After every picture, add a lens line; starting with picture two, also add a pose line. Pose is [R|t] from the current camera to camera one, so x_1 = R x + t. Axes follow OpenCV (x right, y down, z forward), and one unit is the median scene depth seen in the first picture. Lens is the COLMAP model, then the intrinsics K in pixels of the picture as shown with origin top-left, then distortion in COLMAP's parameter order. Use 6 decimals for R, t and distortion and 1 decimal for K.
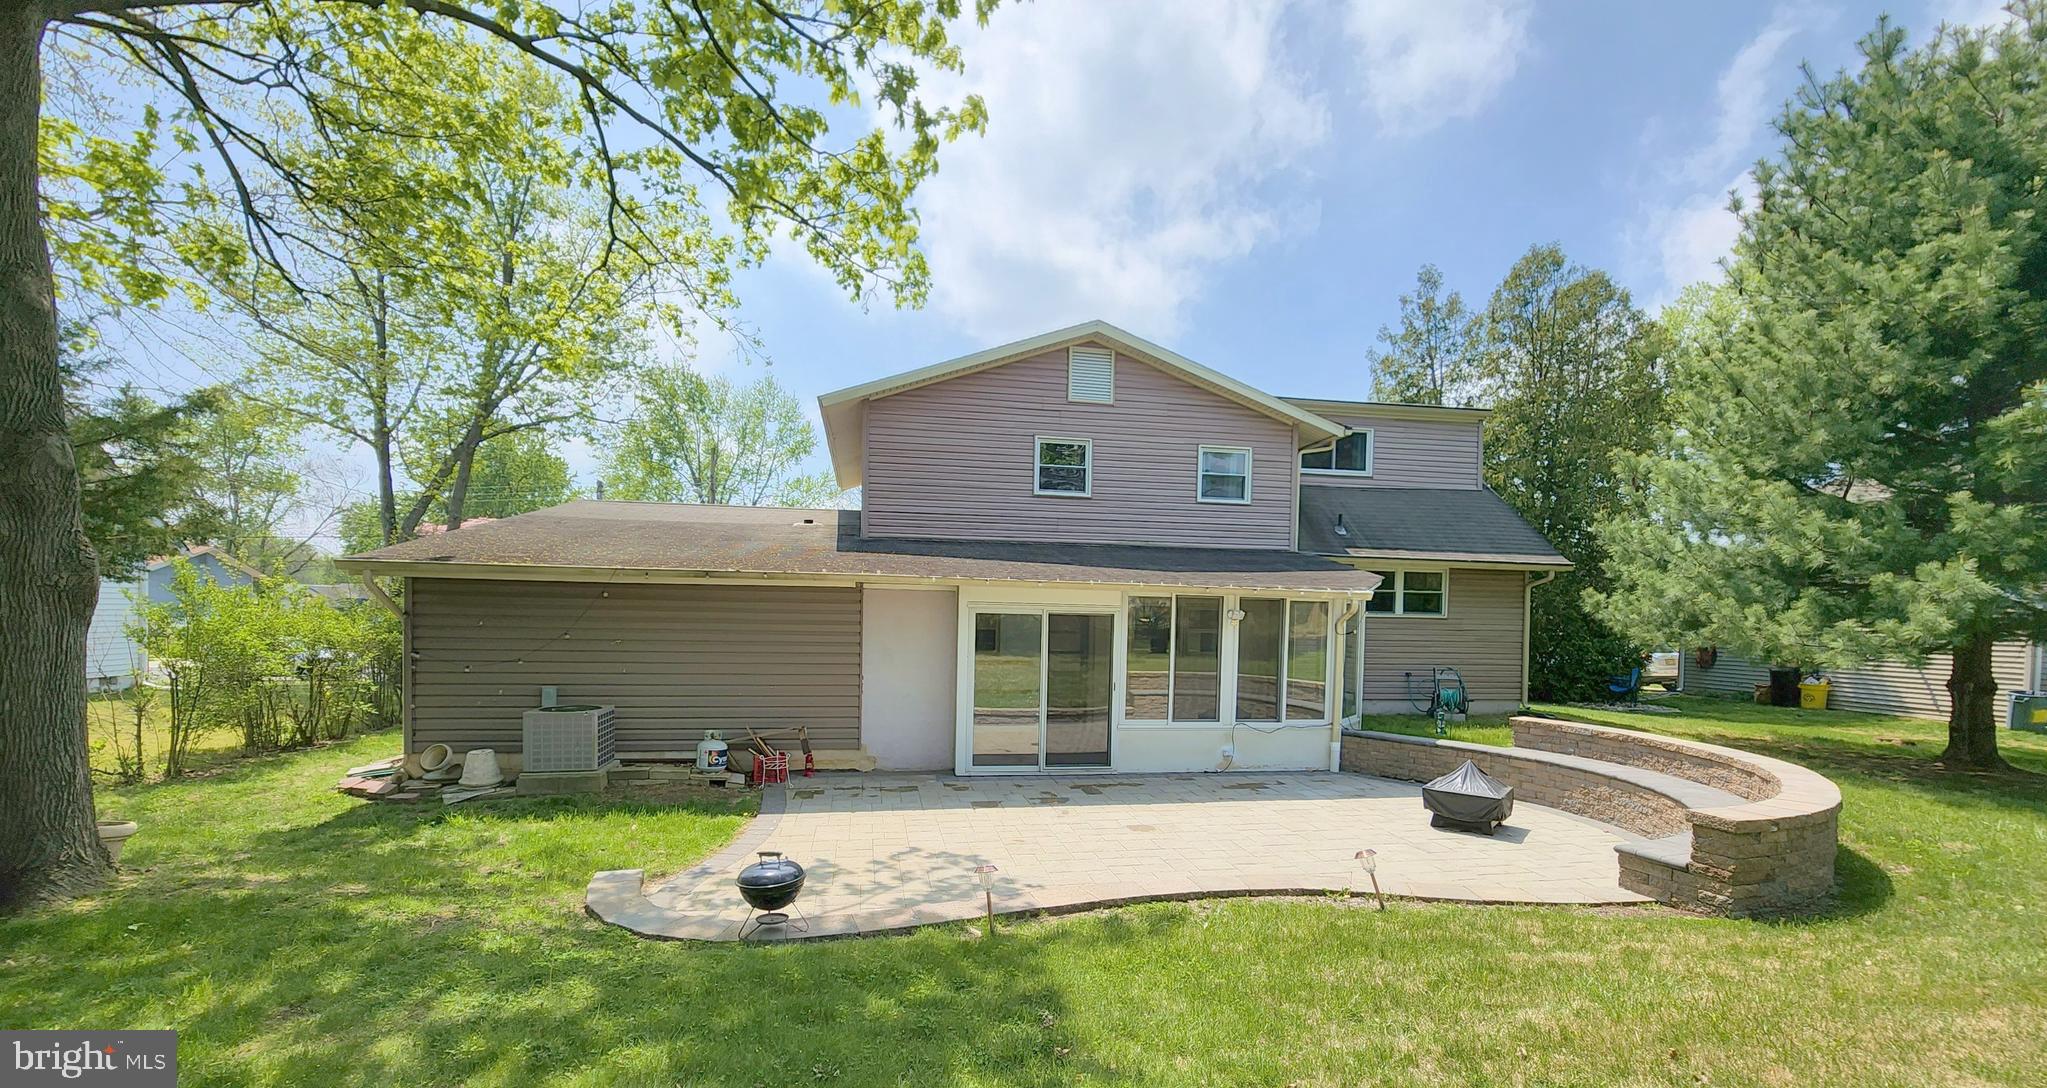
lens RADIAL K [[836.8, 0, 994.6], [0, 836.8, 630.9], [0, 0, 1]] dist [-0.005352, 0.000349]
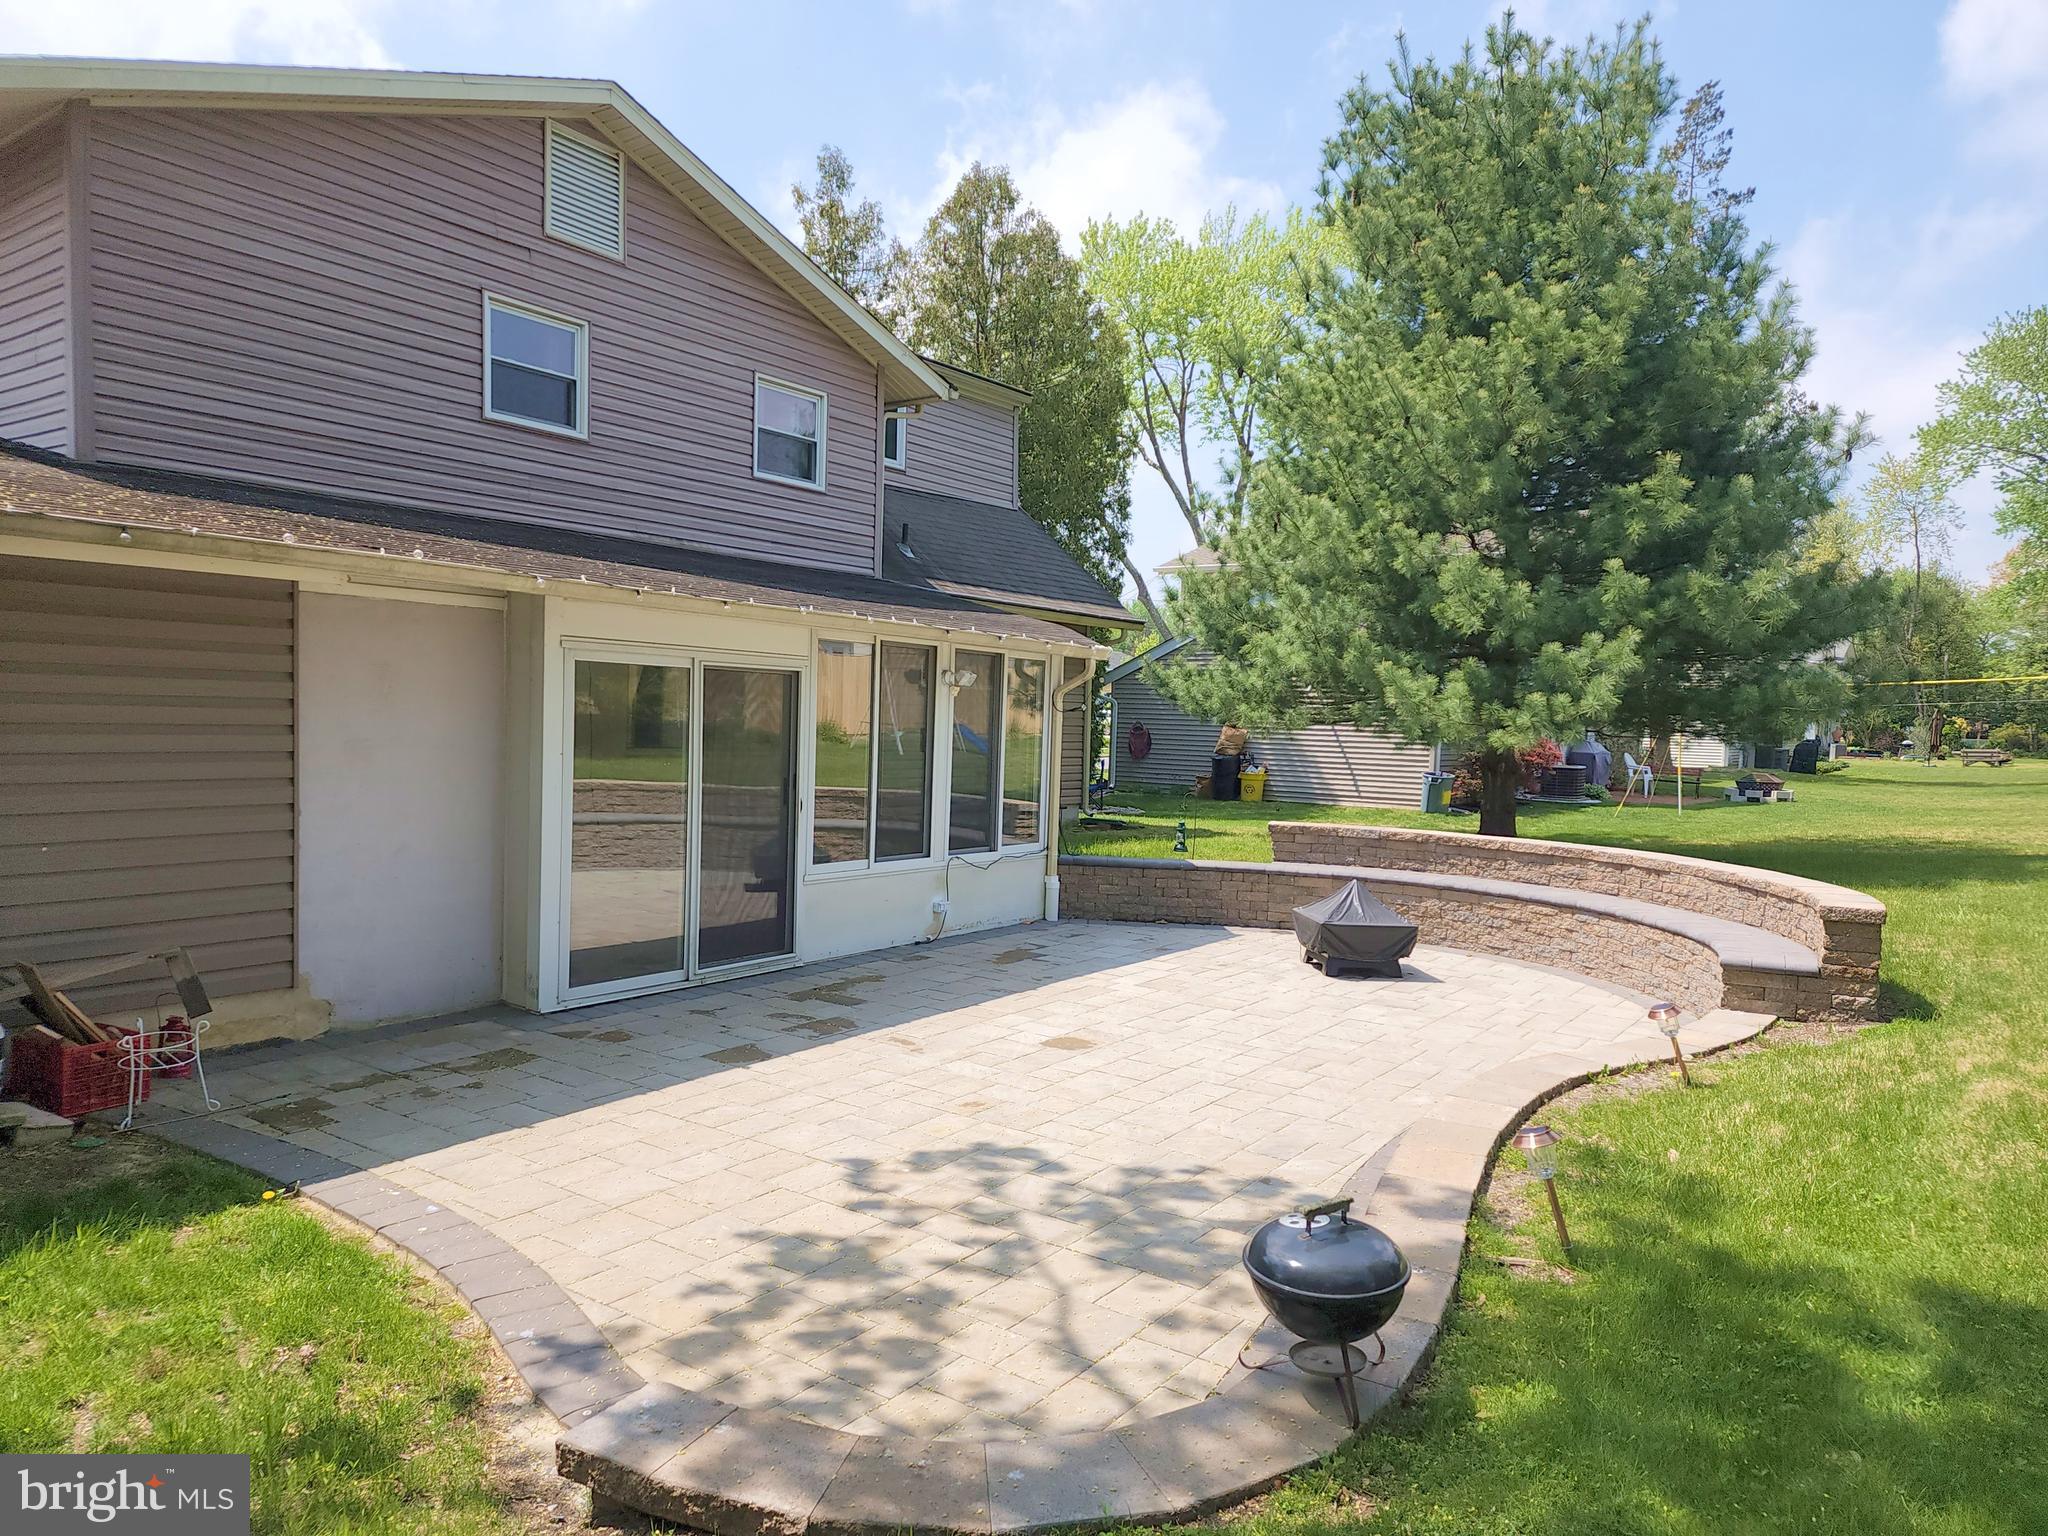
lens RADIAL K [[1383.2, 0, 1022.8], [0, 1383.2, 763.0], [0, 0, 1]] dist [0.070896, -0.001903]
pose [[0.716099, -0.023588, 0.697601, -0.383584], [0.000218, 0.999436, 0.033571, 0.009786], [-0.697999, -0.023888, 0.715700, 0.267098]]
